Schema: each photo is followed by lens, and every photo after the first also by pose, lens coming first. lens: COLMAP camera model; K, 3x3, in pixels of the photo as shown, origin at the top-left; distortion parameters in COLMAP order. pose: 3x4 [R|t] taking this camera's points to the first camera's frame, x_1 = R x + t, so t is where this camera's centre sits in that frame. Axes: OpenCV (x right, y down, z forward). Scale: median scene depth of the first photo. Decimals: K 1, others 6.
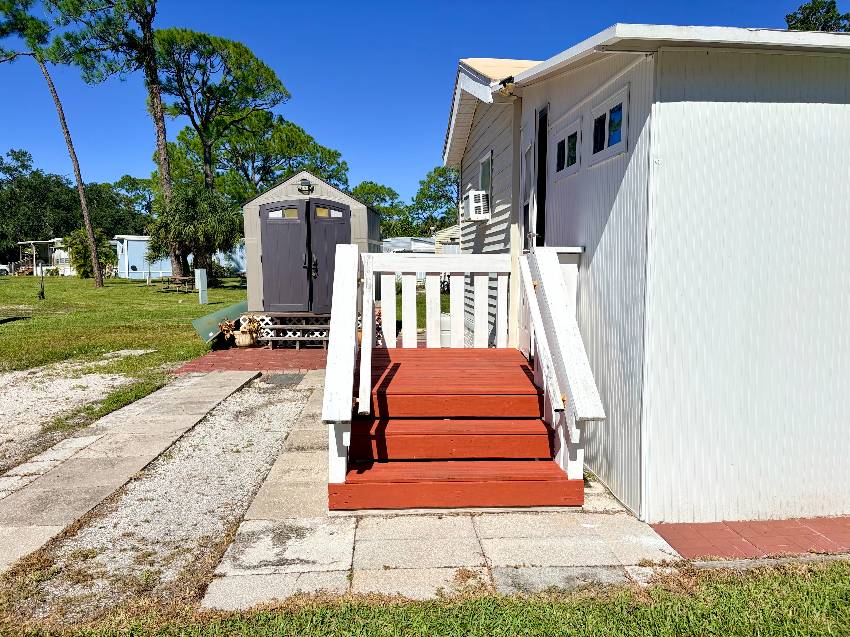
lens RADIAL K [[661.7, 0, 422.9], [0, 661.7, 313.5], [0, 0, 1]] dist [0.006716, 0.009931]
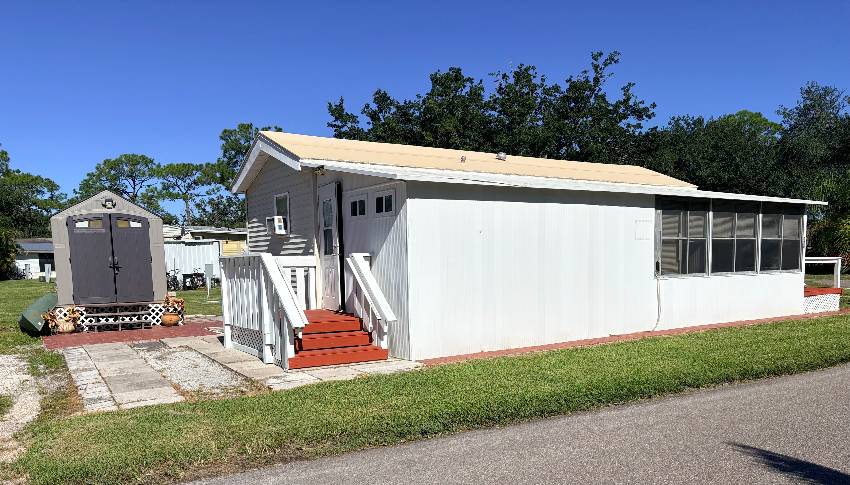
lens RADIAL K [[736.3, 0, 427.2], [0, 736.3, 244.8], [0, 0, 1]] dist [0.008869, 0.005186]
pose [[0.882510, -0.010502, 0.470177, -0.356654], [0.053994, 0.995402, -0.079112, 0.036256], [-0.467184, 0.095204, 0.879019, -0.593322]]
